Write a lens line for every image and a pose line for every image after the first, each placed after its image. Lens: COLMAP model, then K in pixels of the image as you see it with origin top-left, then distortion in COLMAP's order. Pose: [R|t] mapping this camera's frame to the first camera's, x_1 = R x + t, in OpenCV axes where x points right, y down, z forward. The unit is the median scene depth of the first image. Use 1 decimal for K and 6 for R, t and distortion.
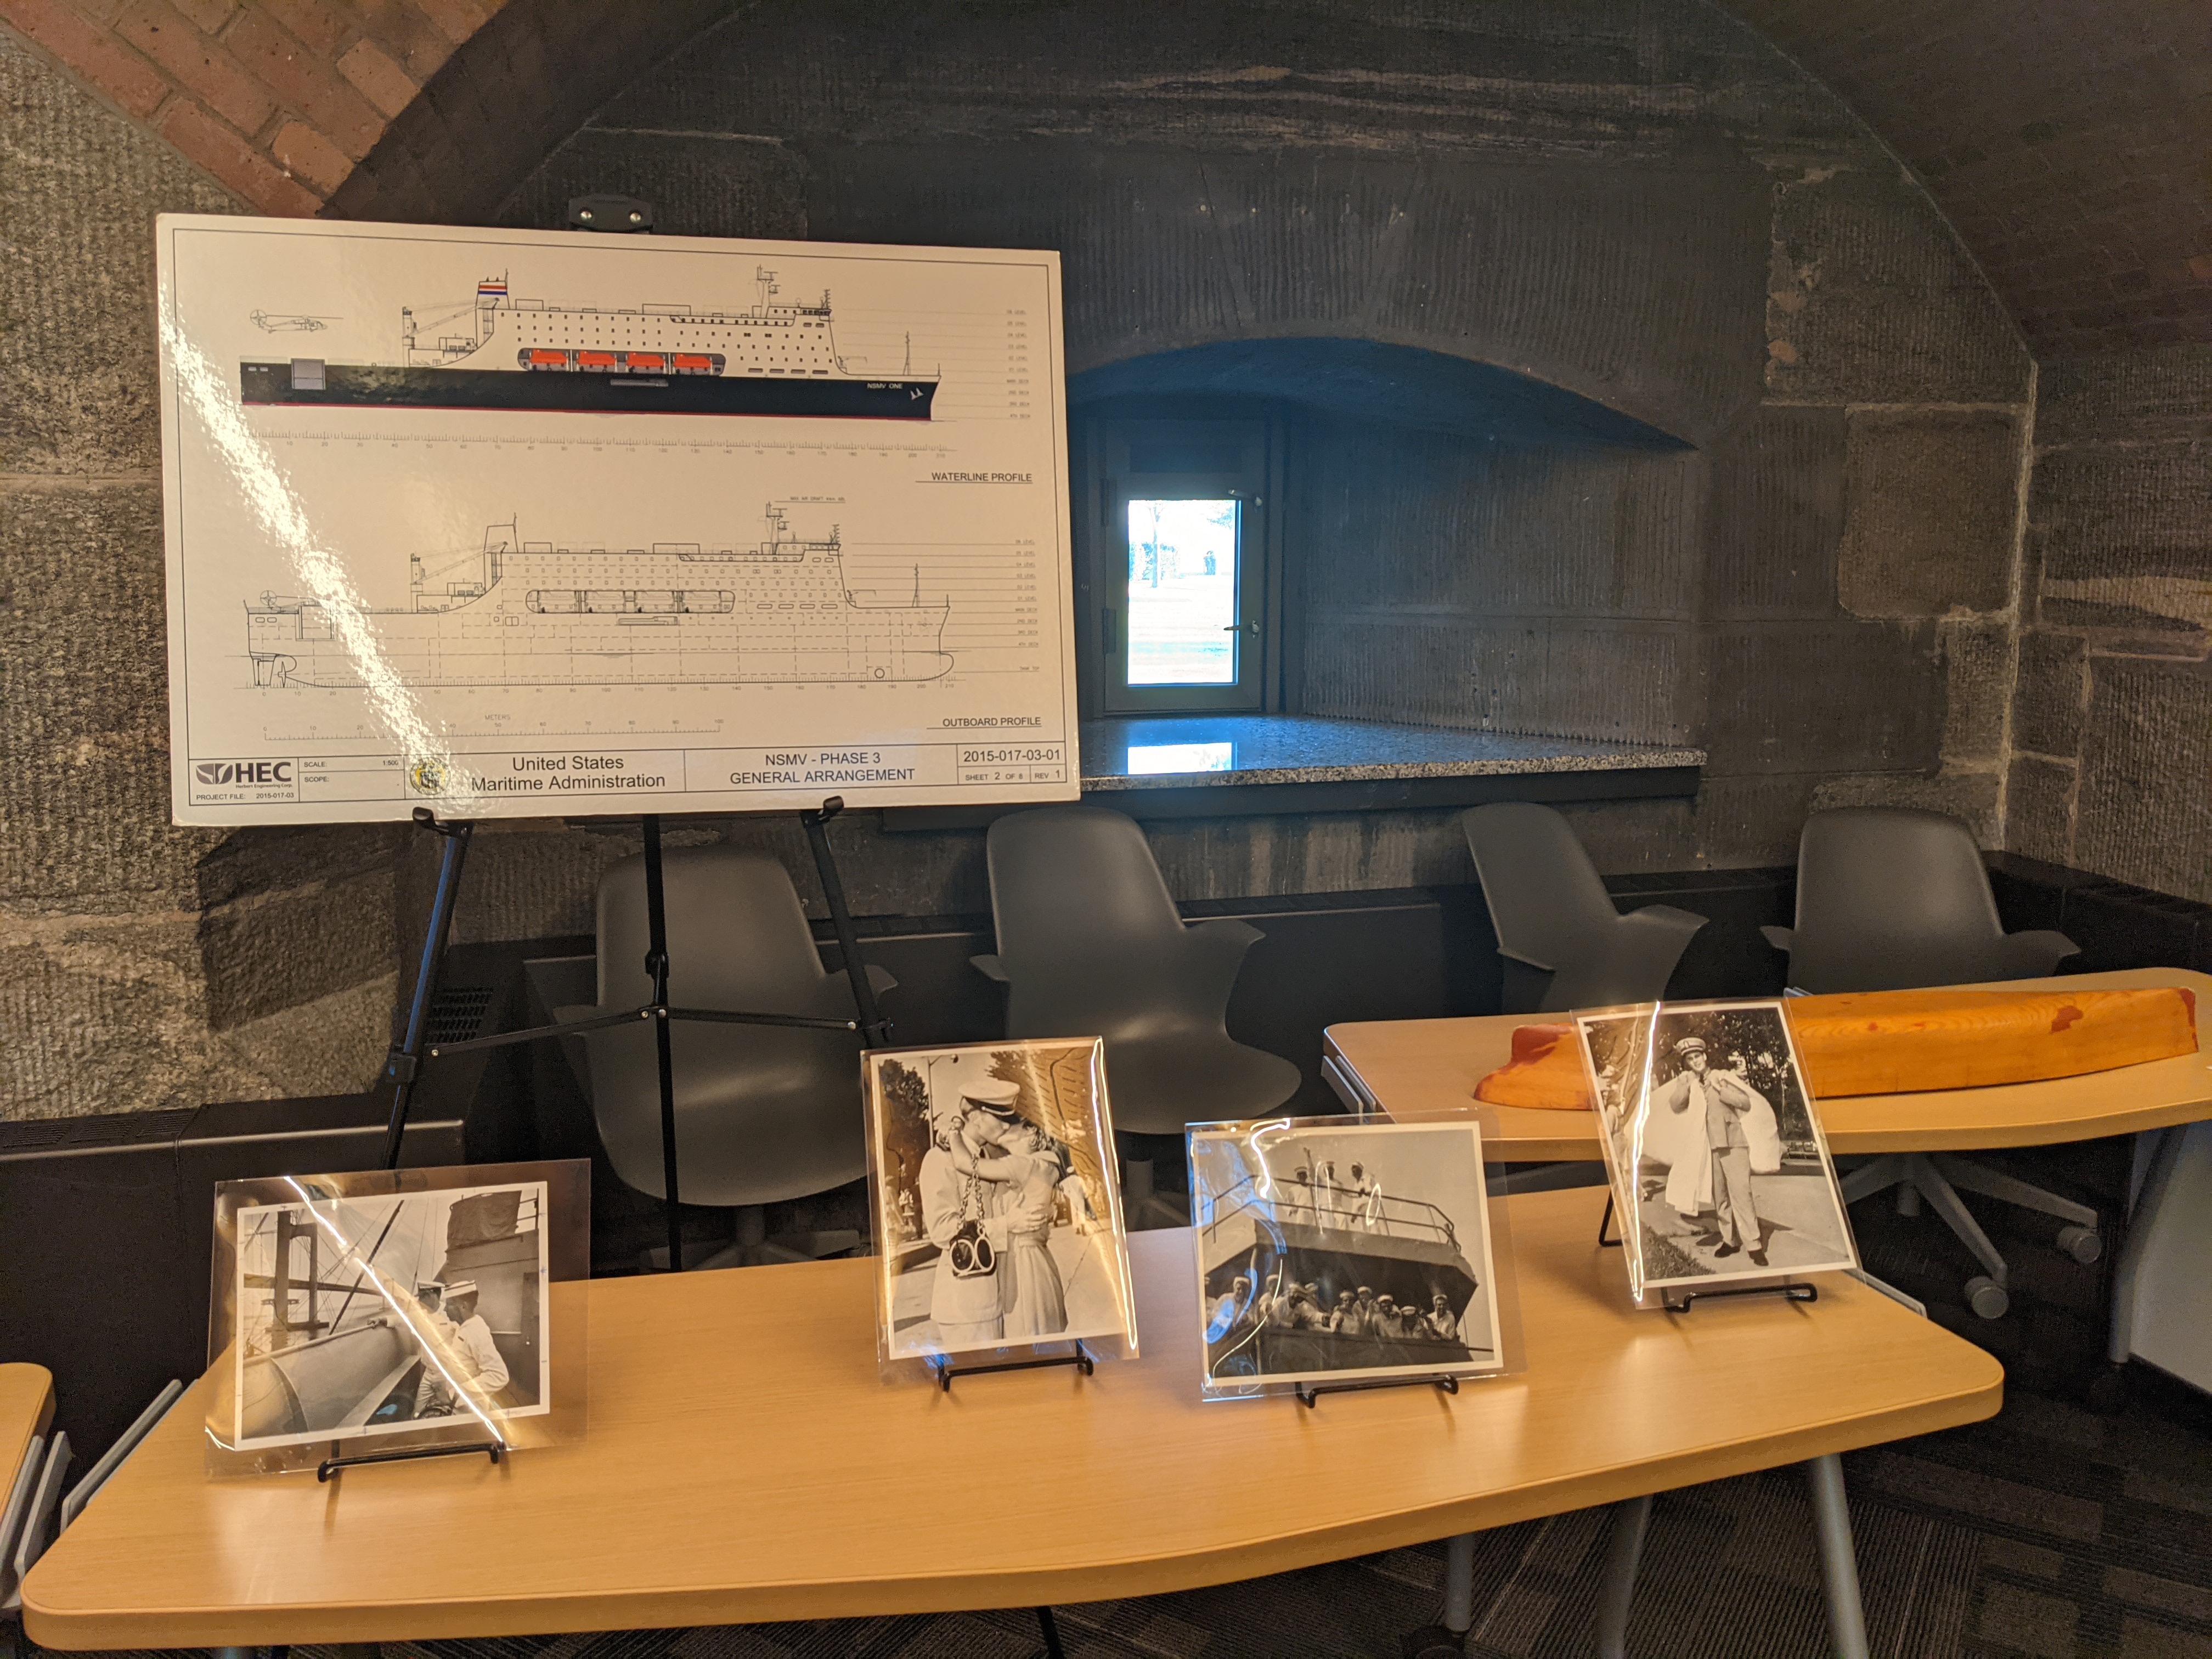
lens RADIAL K [[1724.9, 0, 1102.1], [0, 1724.9, 824.8], [0, 0, 1]] dist [0.061978, -0.090122]
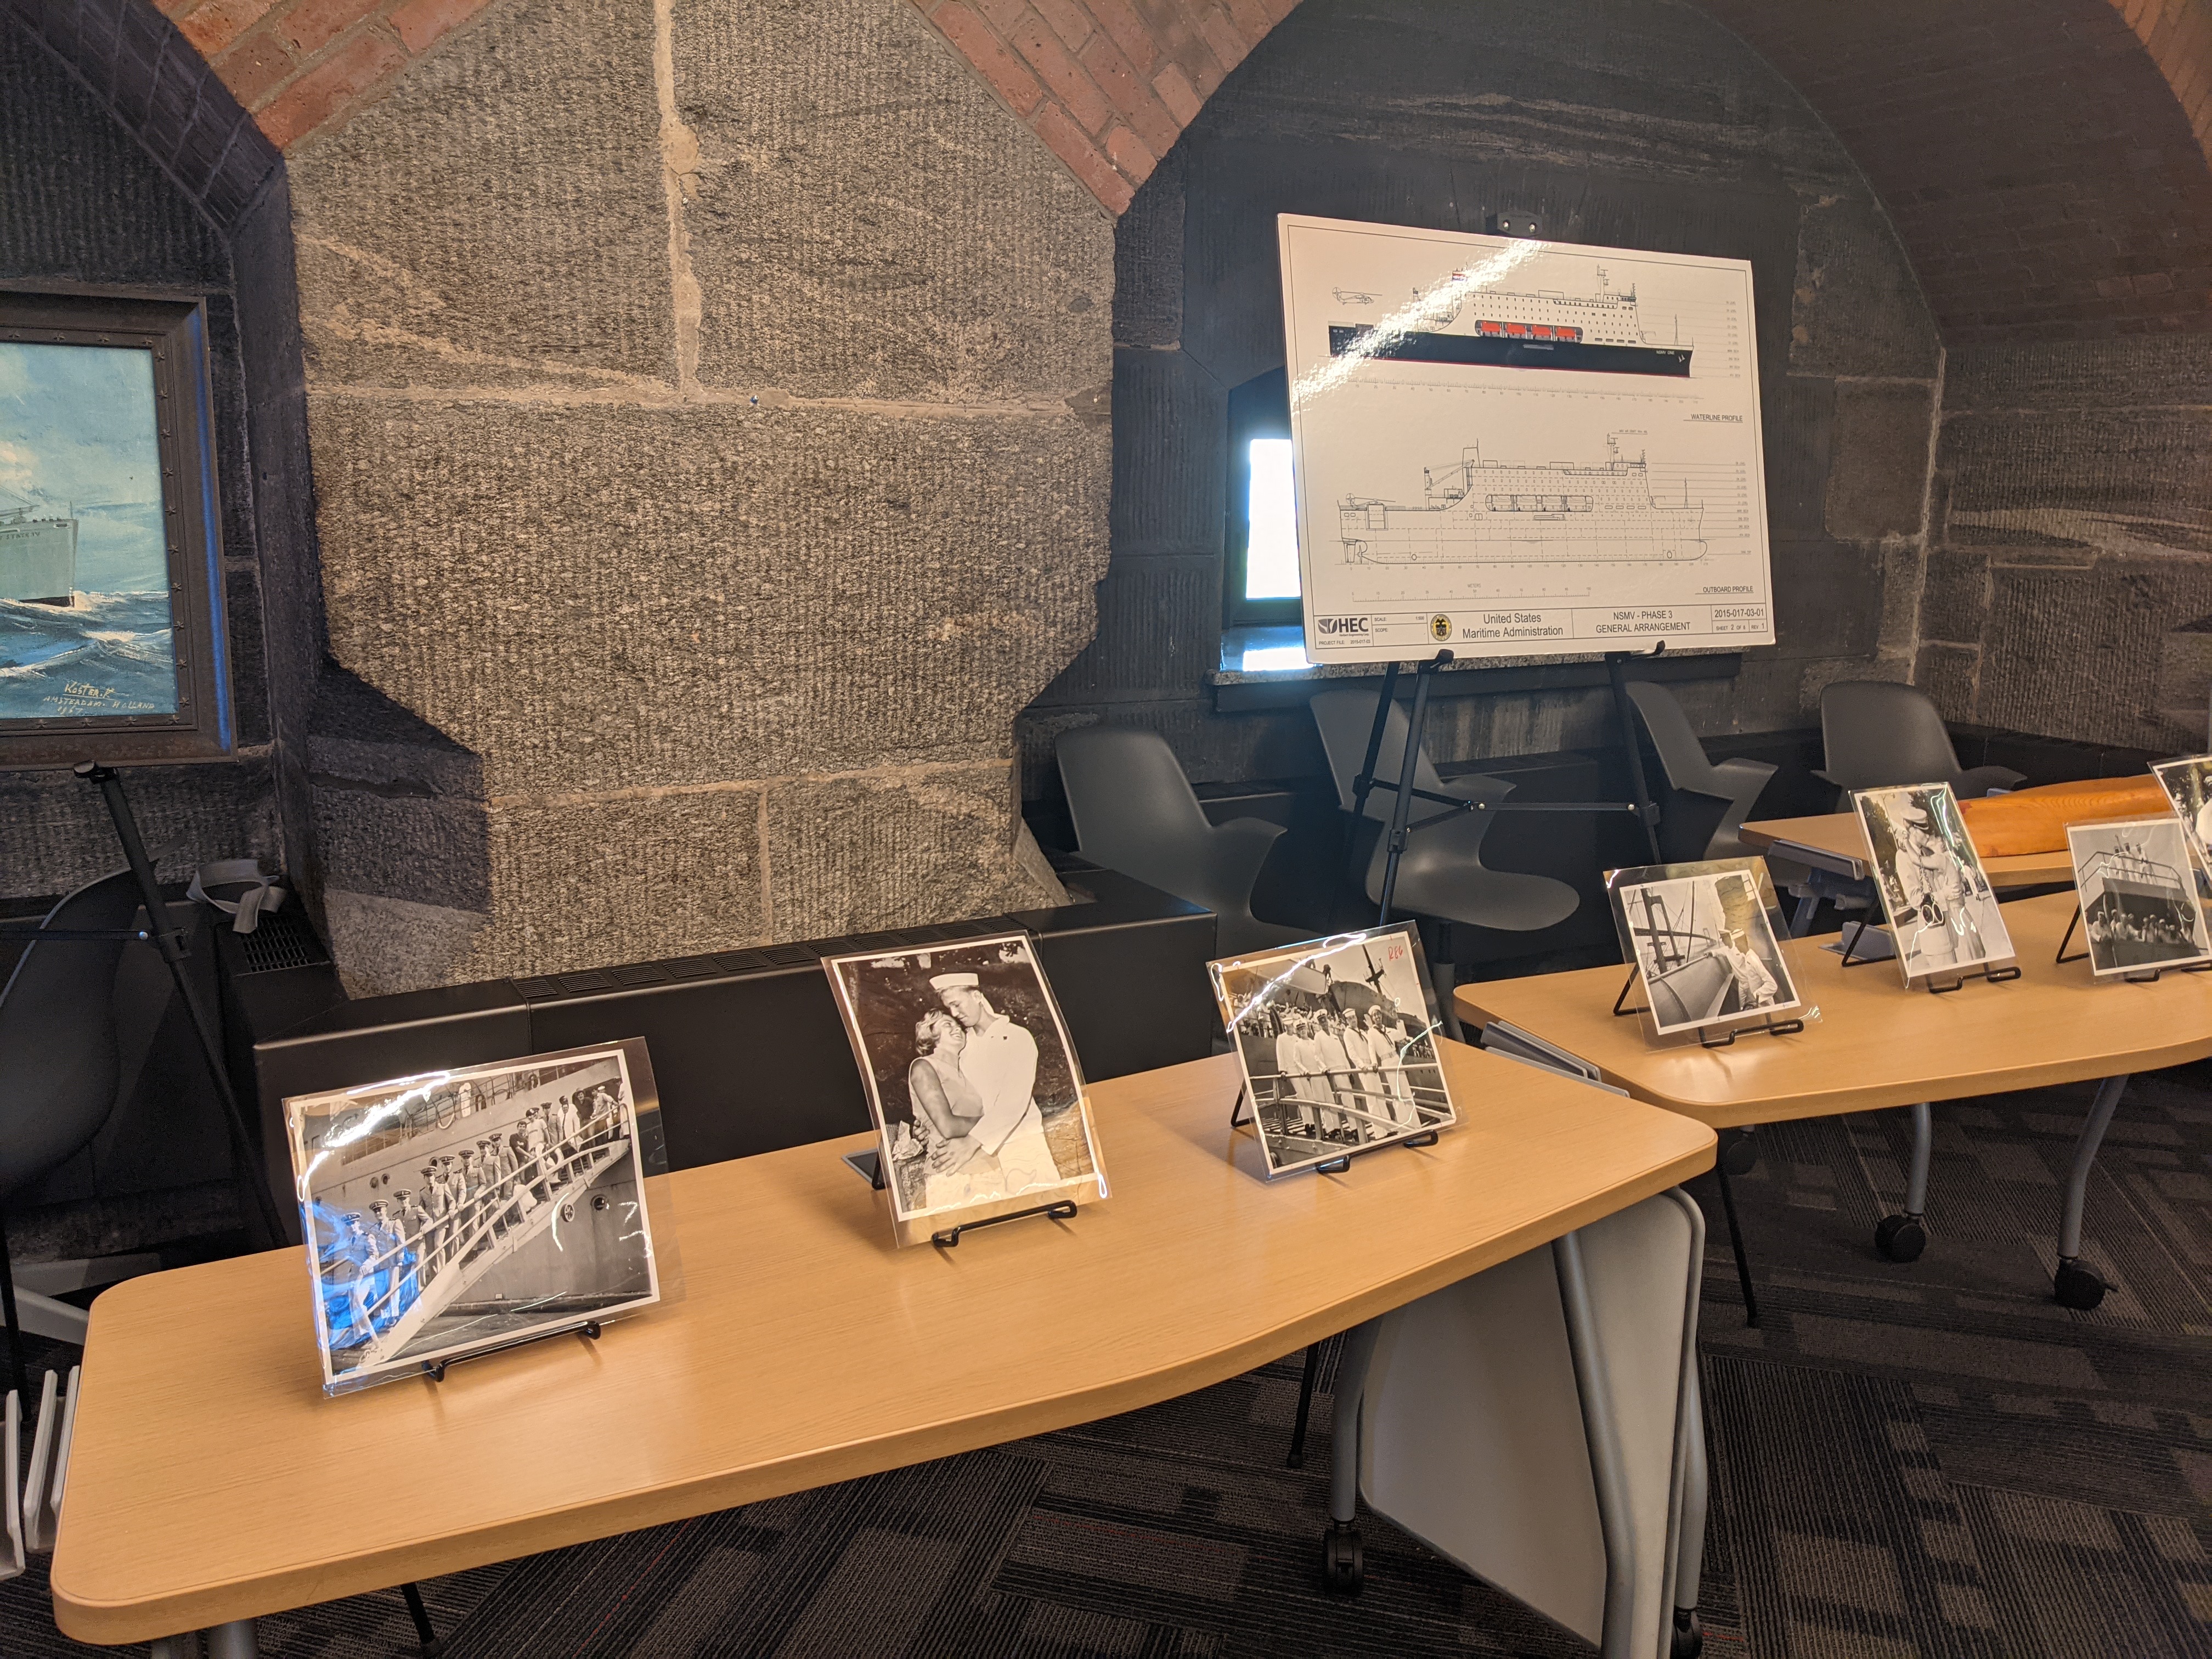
lens RADIAL K [[1724.9, 0, 1061.7], [0, 1724.9, 824.3], [0, 0, 1]] dist [0.061978, -0.090122]
pose [[0.964410, -0.039614, 0.261428, -0.835393], [0.032084, 0.998940, 0.033011, 0.059262], [-0.262458, -0.023448, 0.964658, -0.214987]]
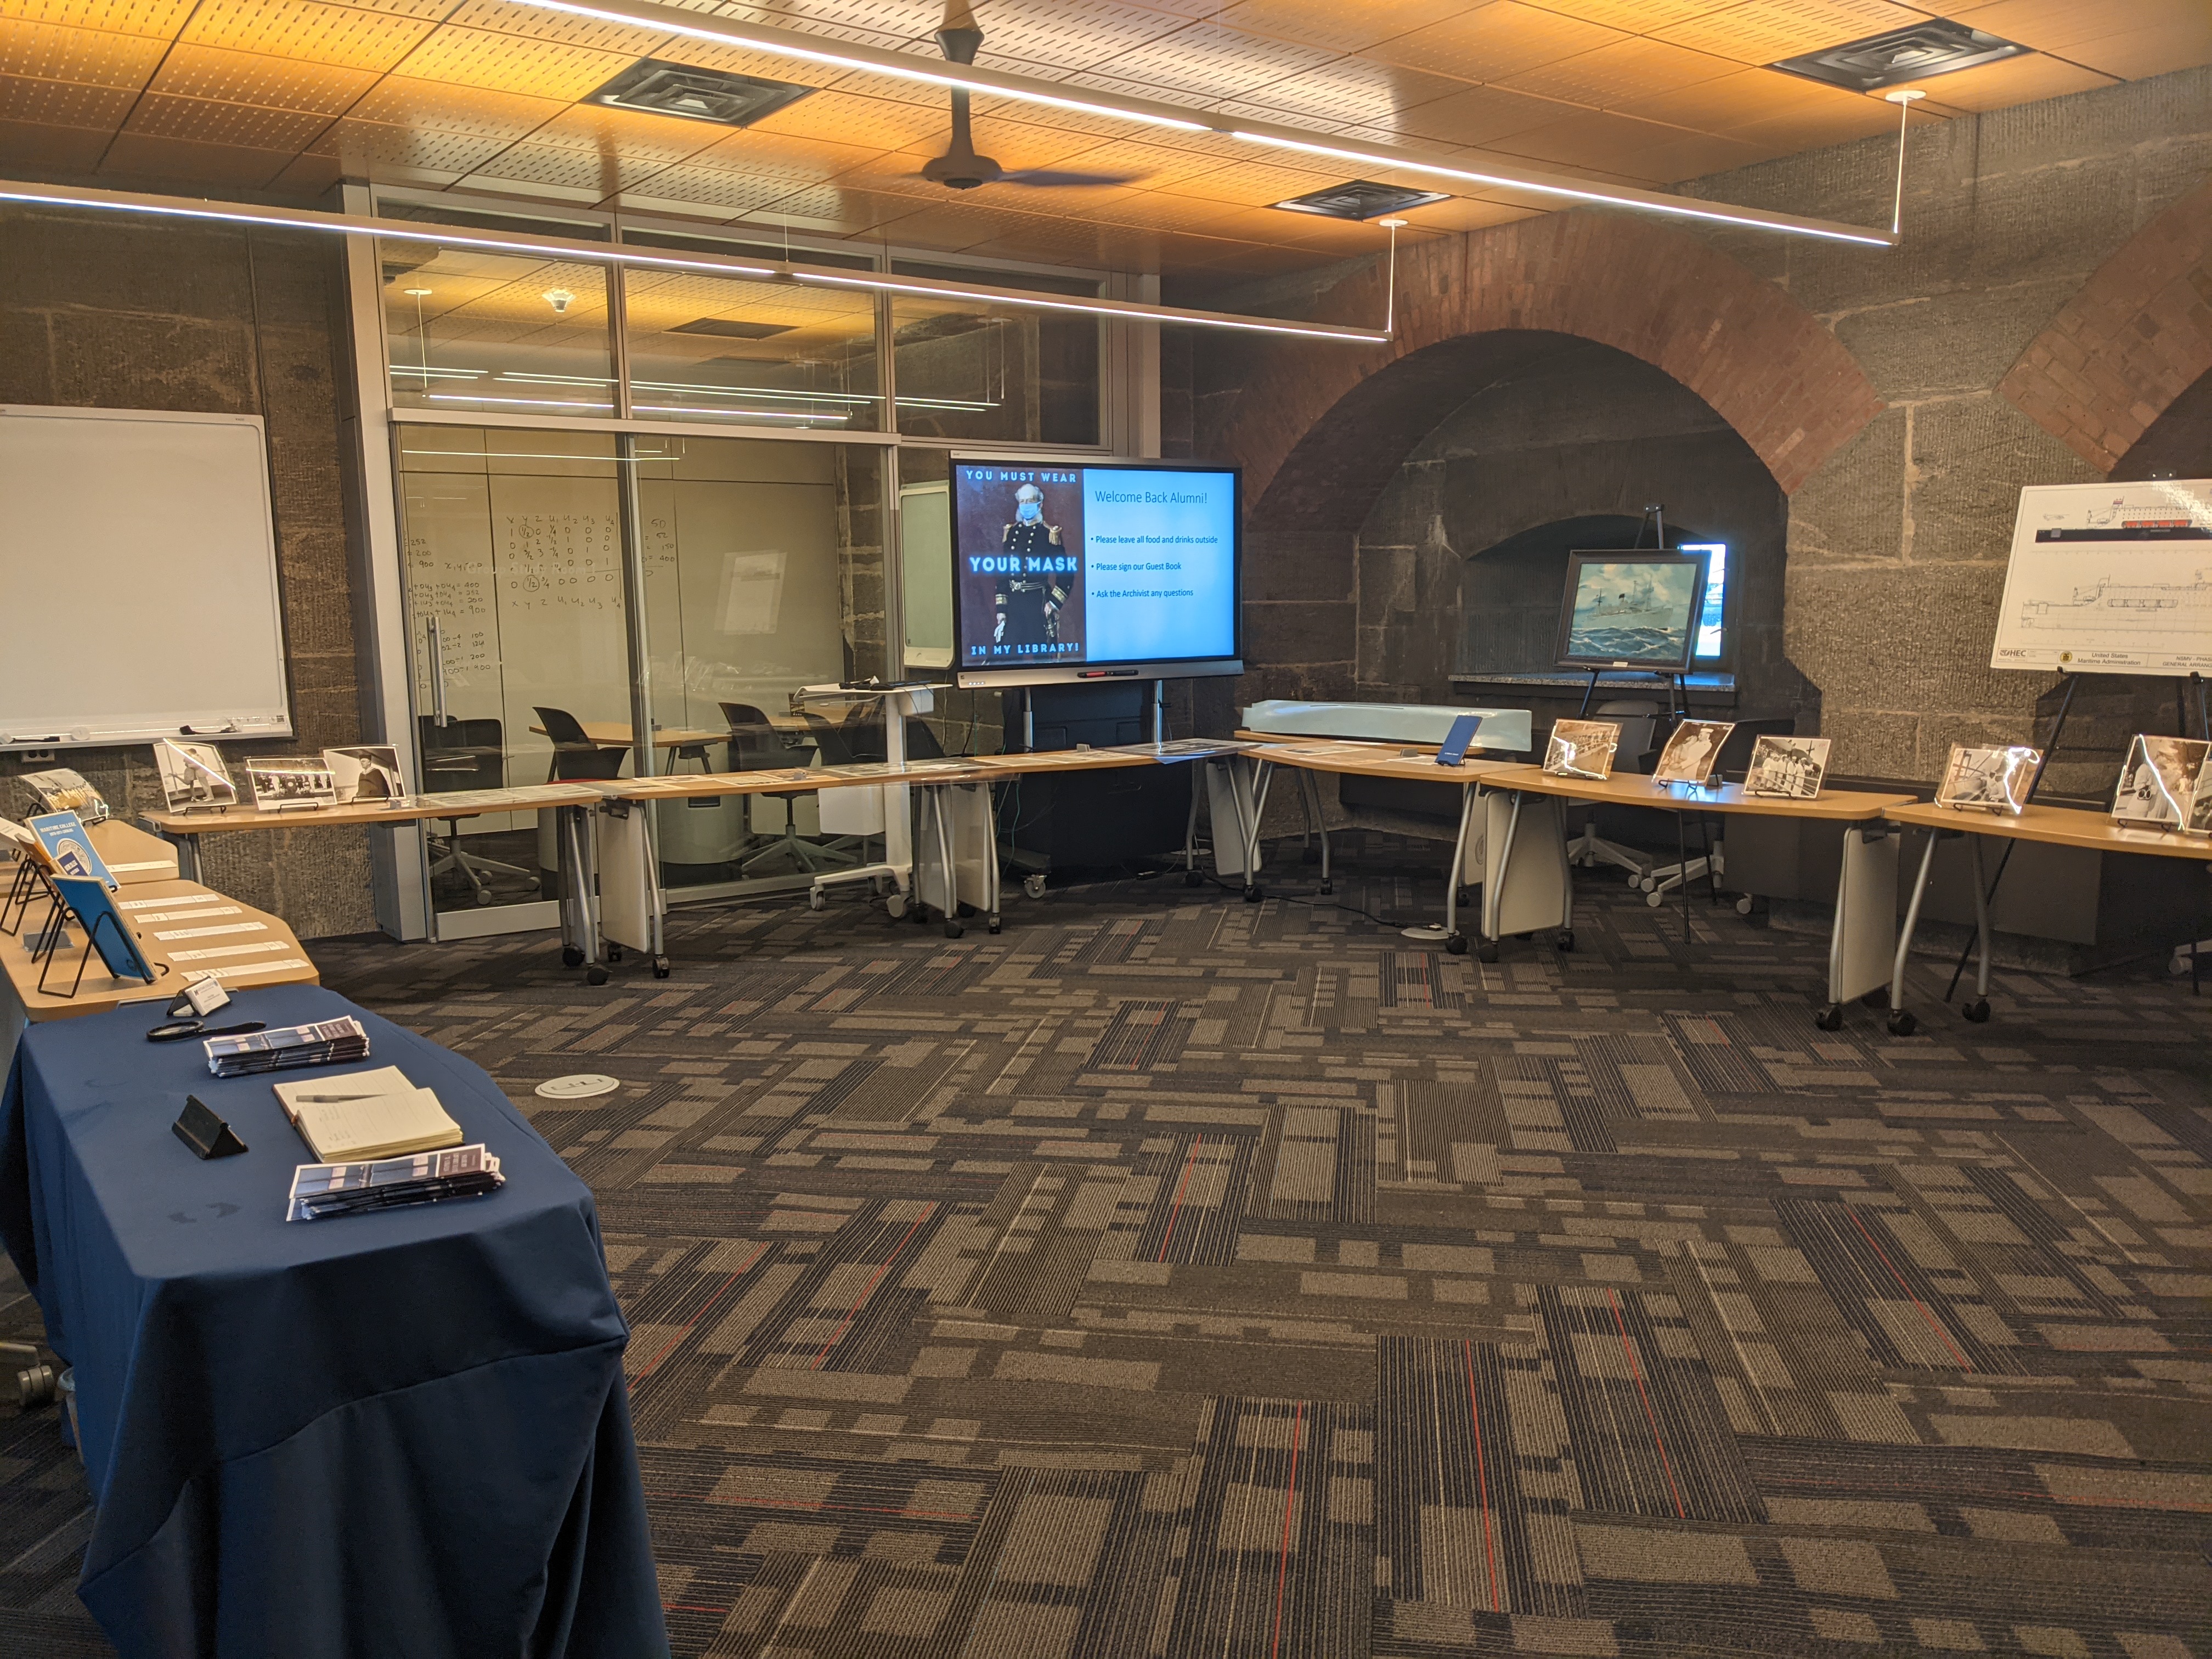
lens RADIAL K [[1724.9, 0, 1094.0], [0, 1724.9, 858.1], [0, 0, 1]] dist [0.061978, -0.090122]
pose [[0.377520, 0.142912, -0.914907, 1.525157], [-0.144139, 0.985045, 0.094391, 0.230695], [0.914715, 0.096240, 0.392473, -1.472156]]
